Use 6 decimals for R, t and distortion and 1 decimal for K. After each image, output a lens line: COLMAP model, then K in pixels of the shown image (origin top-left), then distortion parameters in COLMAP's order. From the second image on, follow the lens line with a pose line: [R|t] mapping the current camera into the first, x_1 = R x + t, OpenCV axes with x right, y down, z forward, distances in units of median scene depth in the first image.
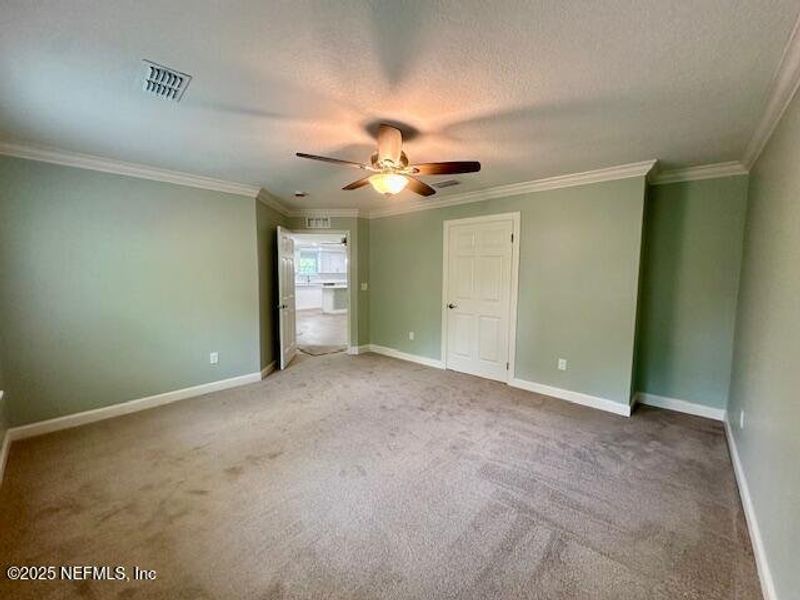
lens RADIAL K [[329.1, 0, 396.8], [0, 329.1, 297.7], [0, 0, 1]] dist [-0.006657, 0.000669]
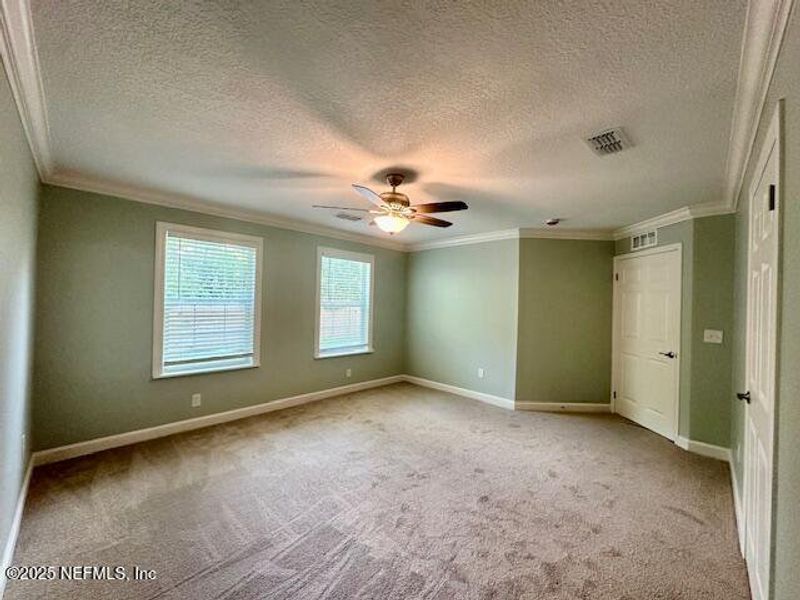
lens RADIAL K [[321.3, 0, 399.8], [0, 321.3, 301.0], [0, 0, 1]] dist [-0.001193, 0.000306]
pose [[-0.048276, -0.009127, -0.998792, 0.734585], [-0.100371, 0.994941, -0.004241, -0.059821], [0.993778, 0.100045, -0.048948, 0.769717]]
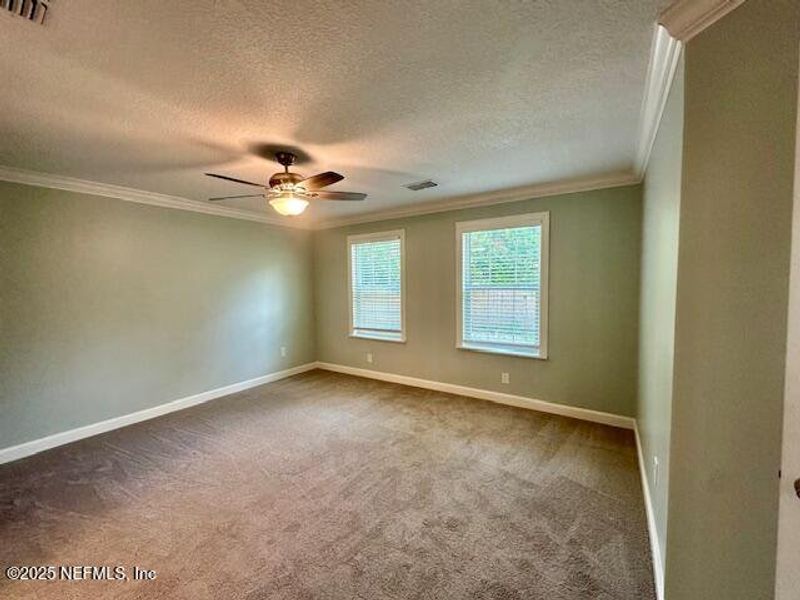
lens RADIAL K [[321.3, 0, 396.6], [0, 321.3, 288.6], [0, 0, 1]] dist [-0.001193, 0.000306]
pose [[-0.991276, -0.002363, -0.131781, -0.148892], [-0.013676, 0.996287, 0.085004, -0.108742], [0.131090, 0.086065, -0.987628, 1.466746]]
